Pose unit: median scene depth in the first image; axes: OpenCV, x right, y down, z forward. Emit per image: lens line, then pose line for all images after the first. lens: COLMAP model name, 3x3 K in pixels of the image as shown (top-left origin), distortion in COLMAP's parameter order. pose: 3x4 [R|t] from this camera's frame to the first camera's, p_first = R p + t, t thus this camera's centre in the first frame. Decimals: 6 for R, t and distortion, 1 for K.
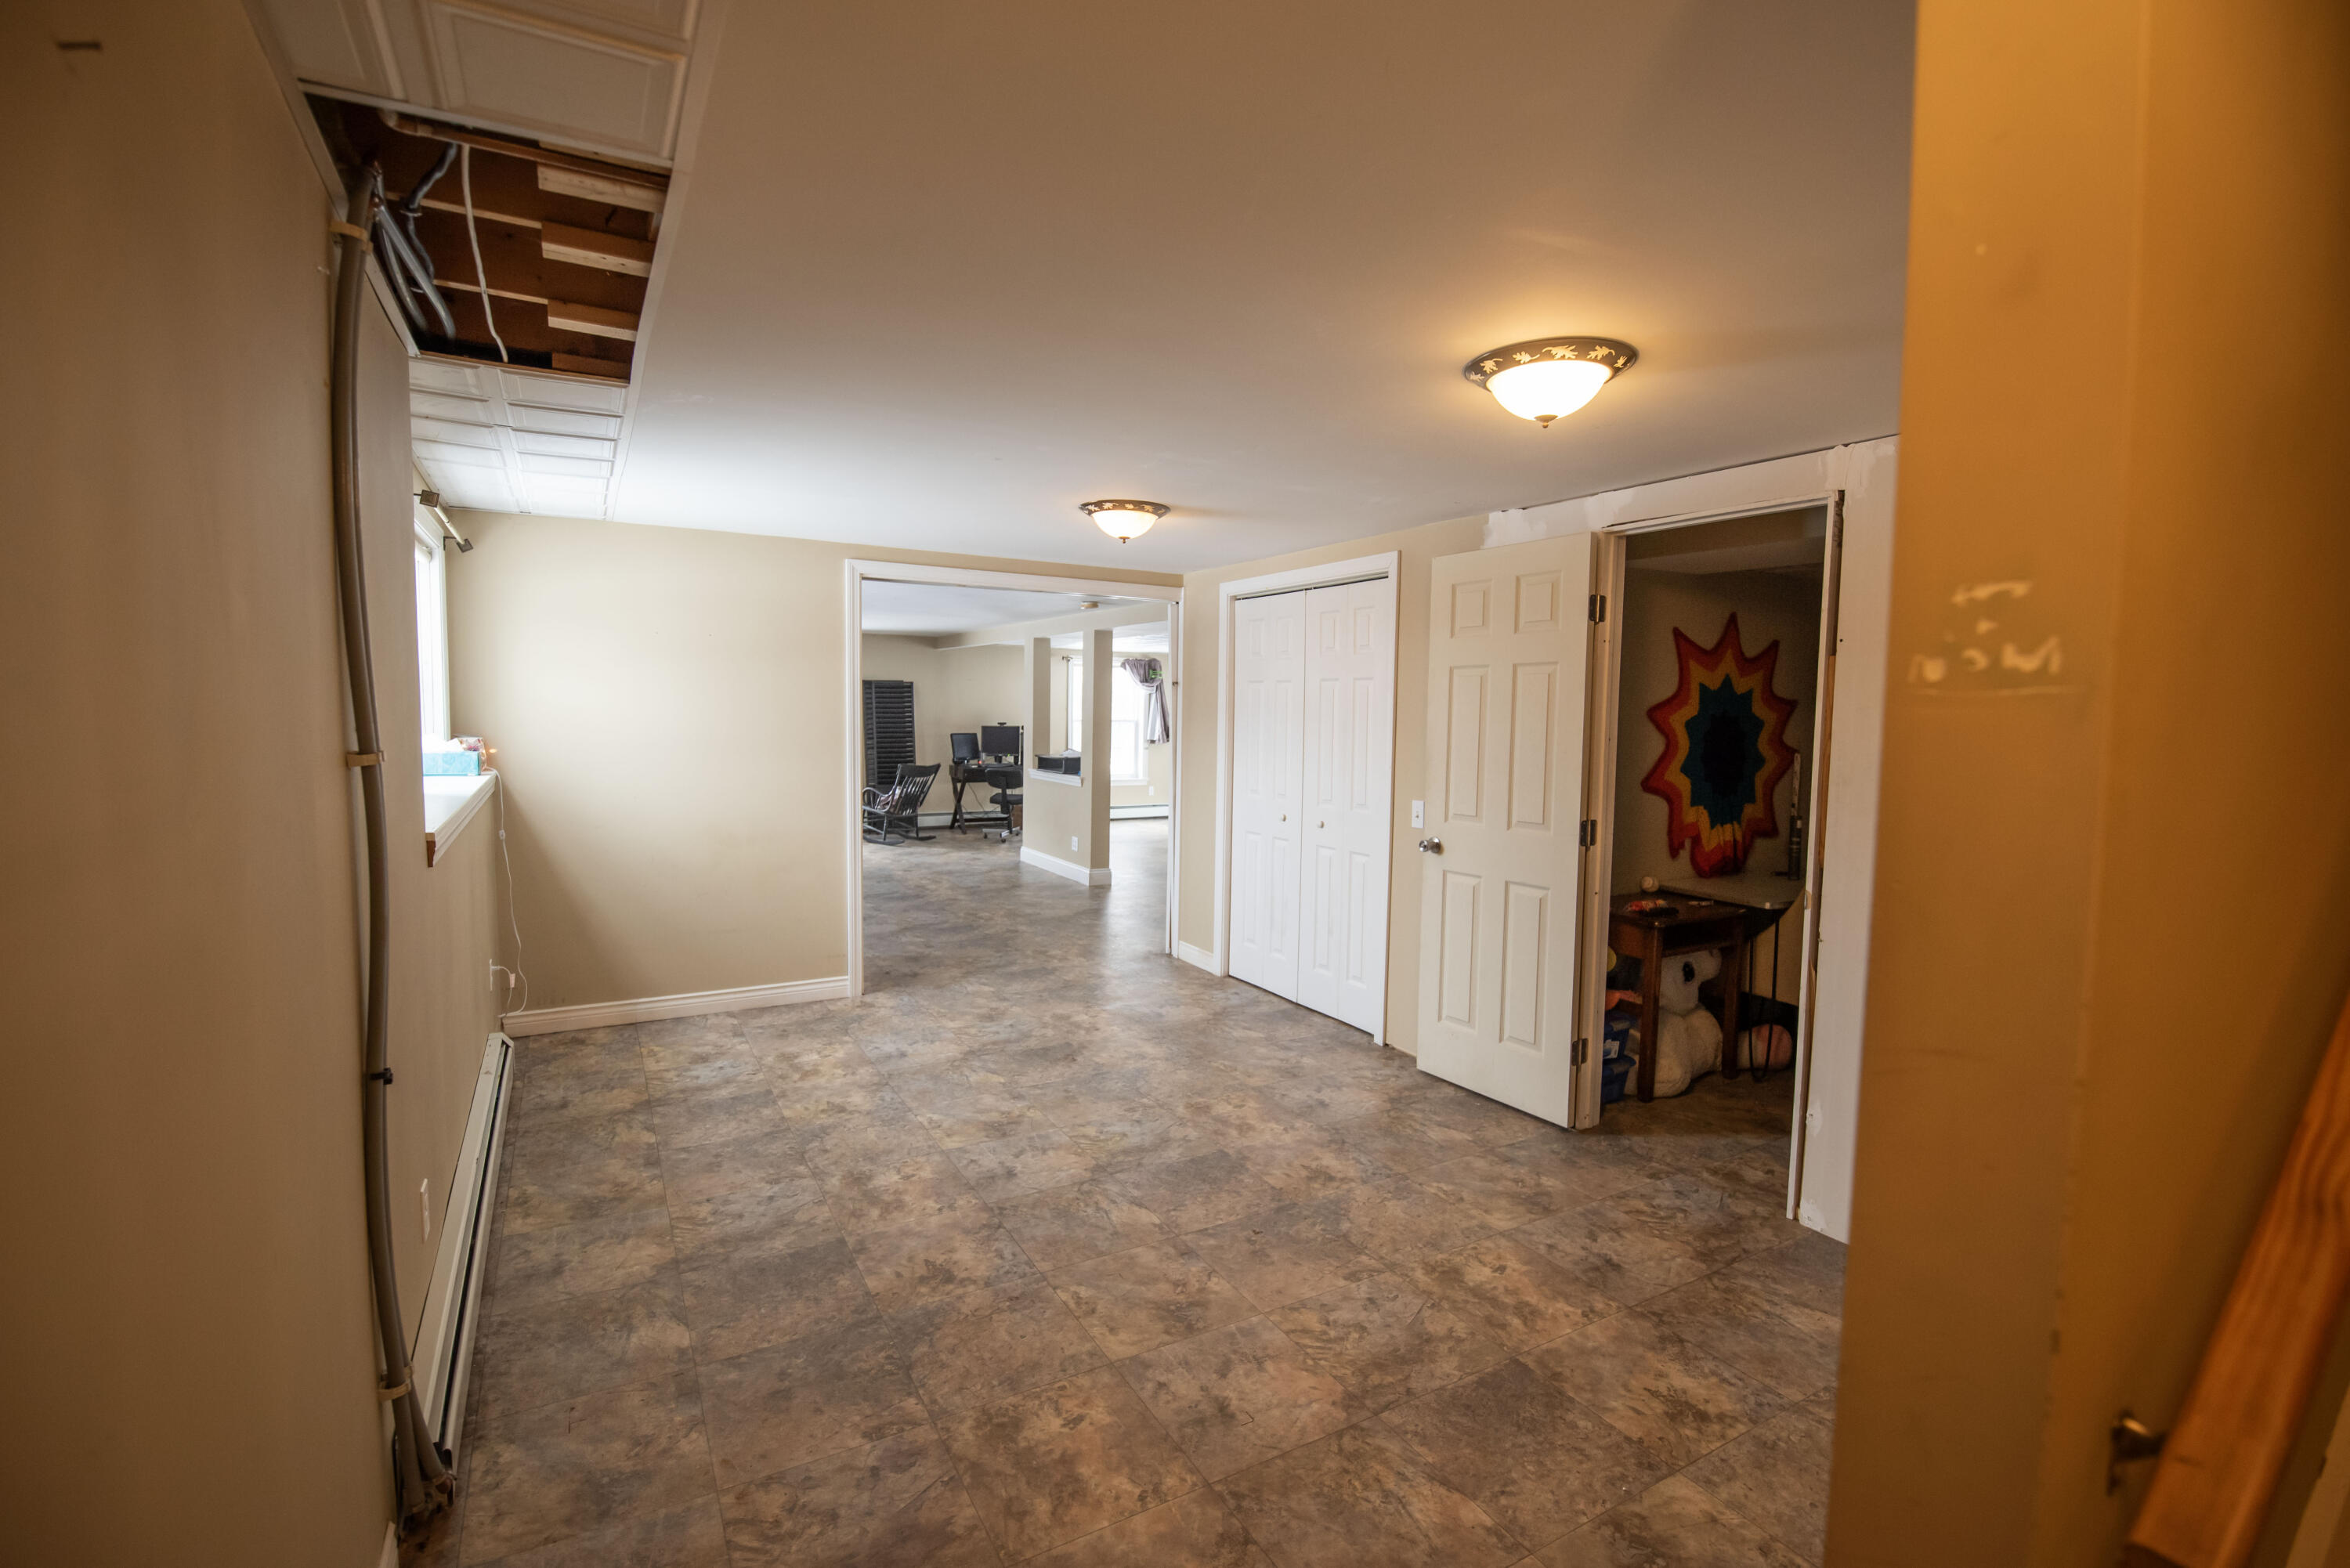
lens RADIAL K [[1026.7, 0, 1140.8], [0, 1026.7, 776.2], [0, 0, 1]] dist [0.000239, -0.010327]
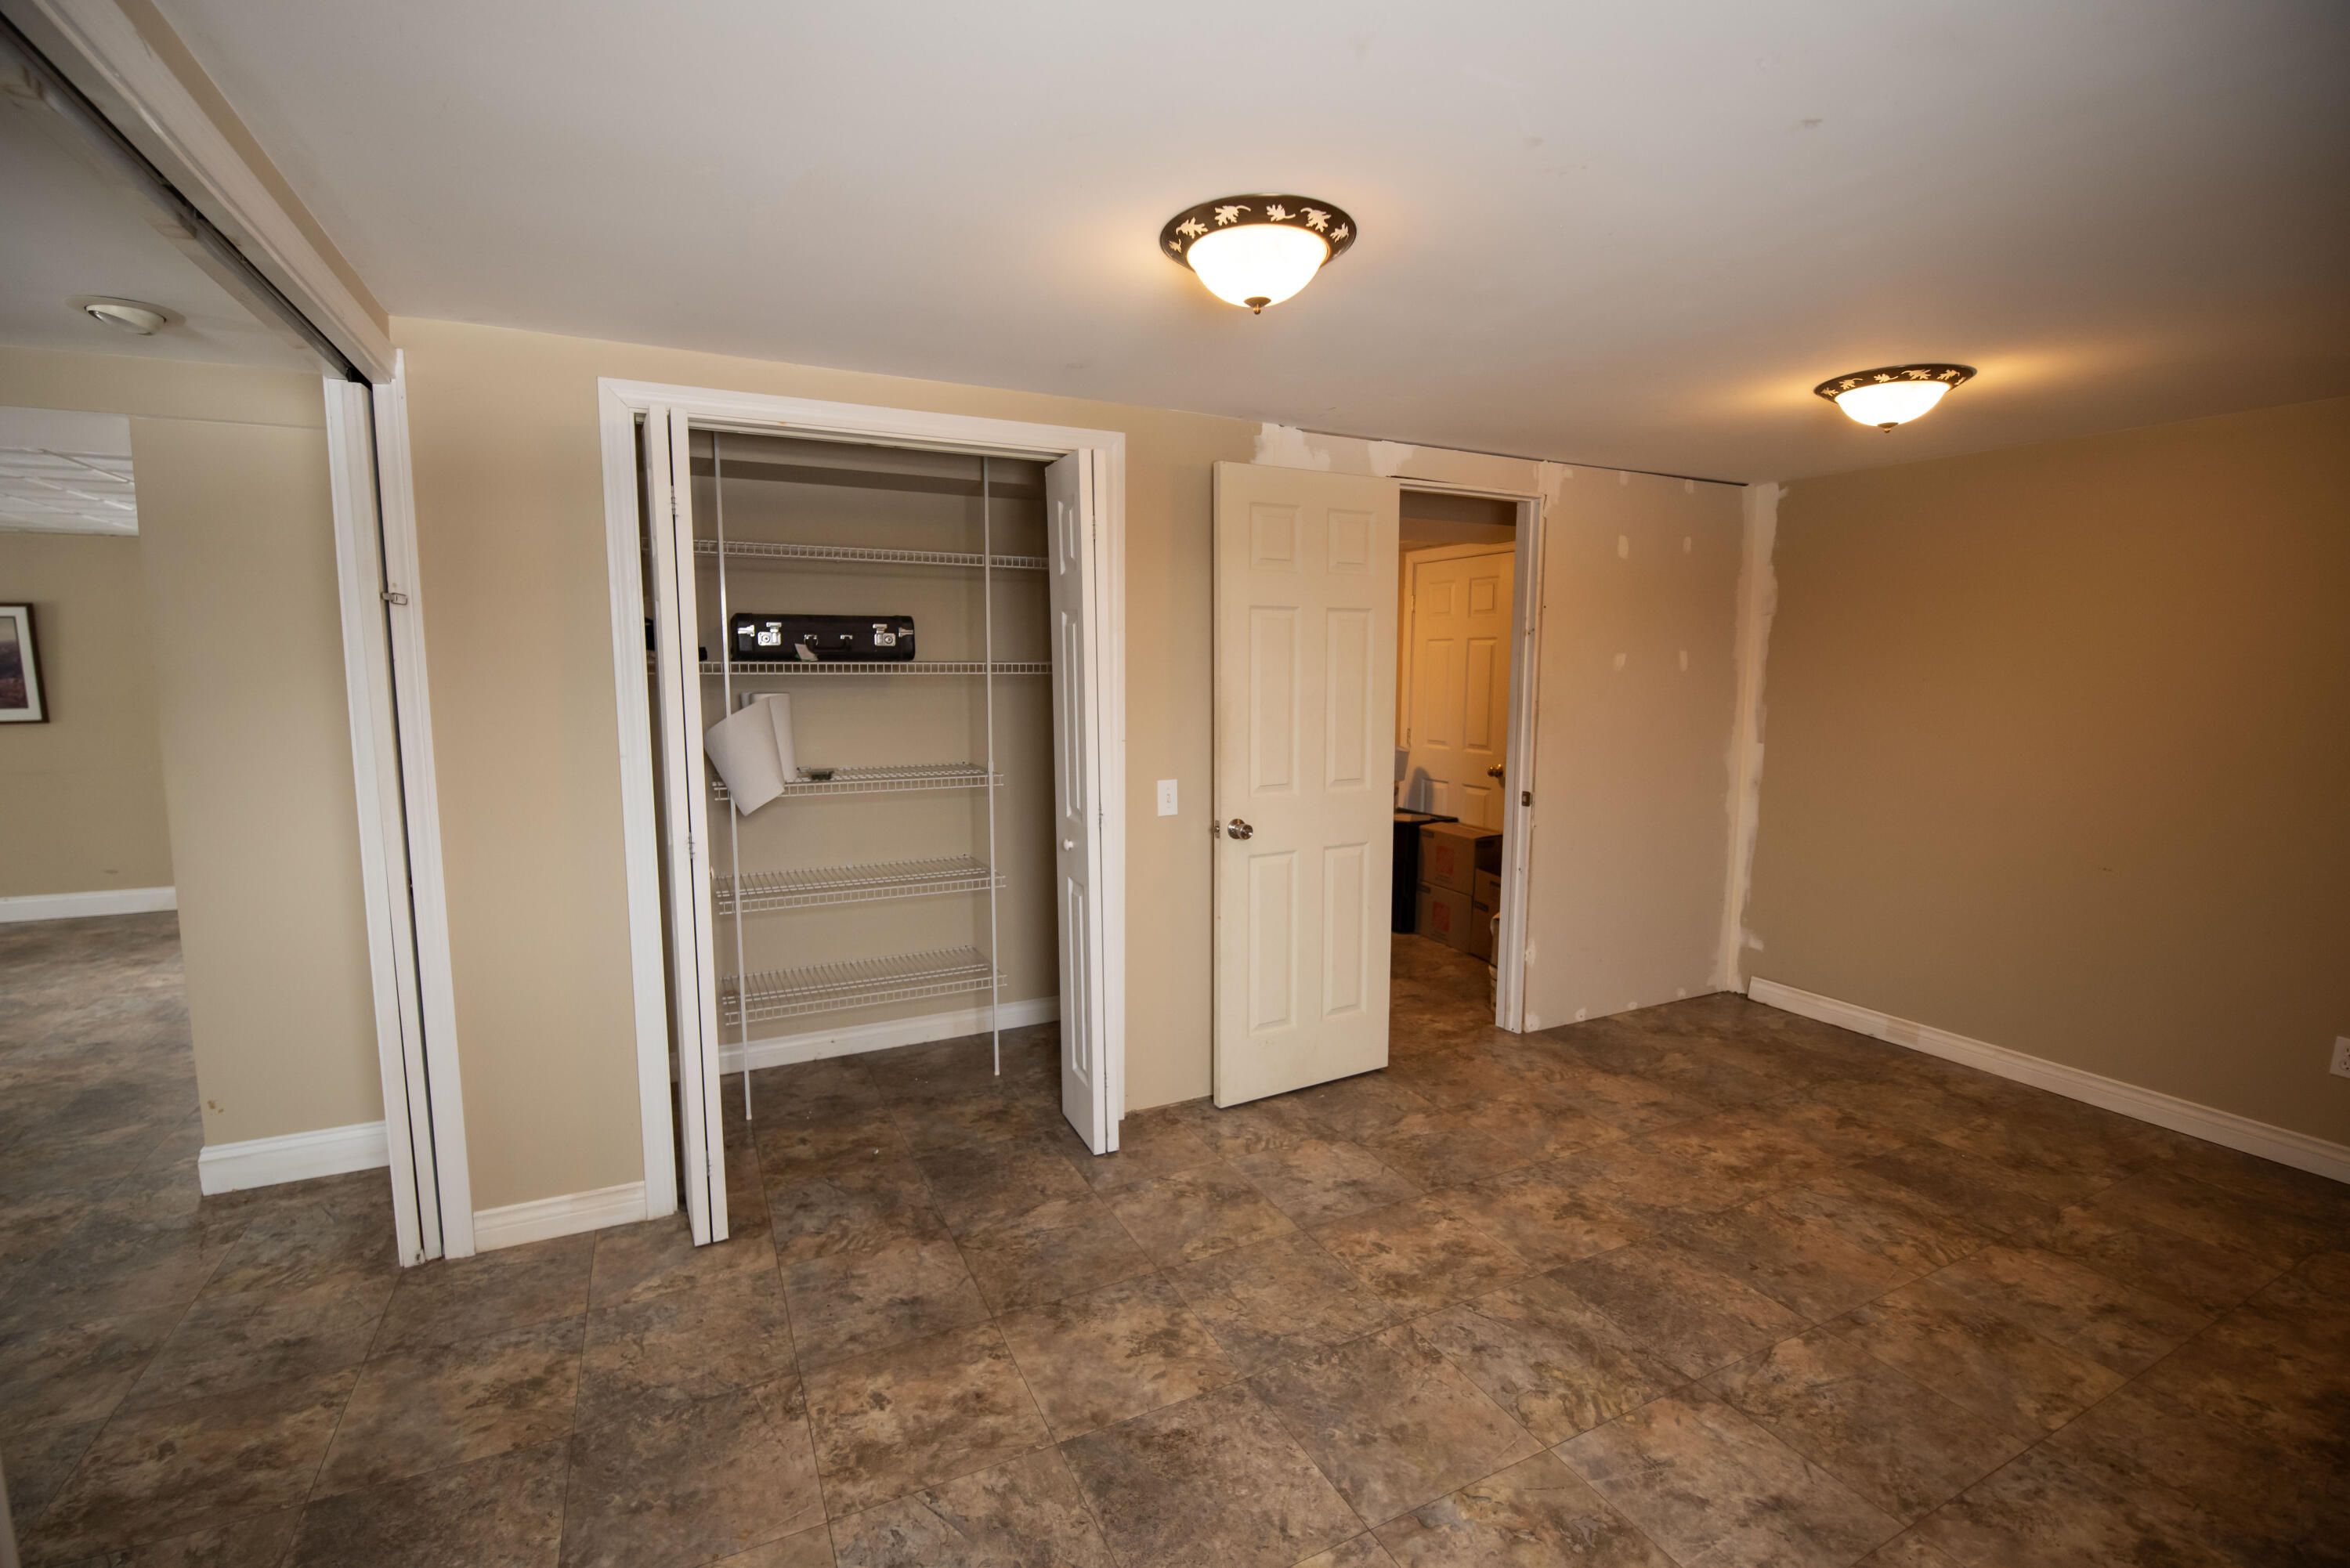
lens RADIAL K [[1026.4, 0, 1155.2], [0, 1026.4, 780.8], [0, 0, 1]] dist [-0.002934, -0.009701]
pose [[0.042715, -0.130792, 0.990489, -0.543275], [0.063966, 0.989718, 0.127932, -0.082545], [-0.997037, 0.057893, 0.050642, 1.093608]]
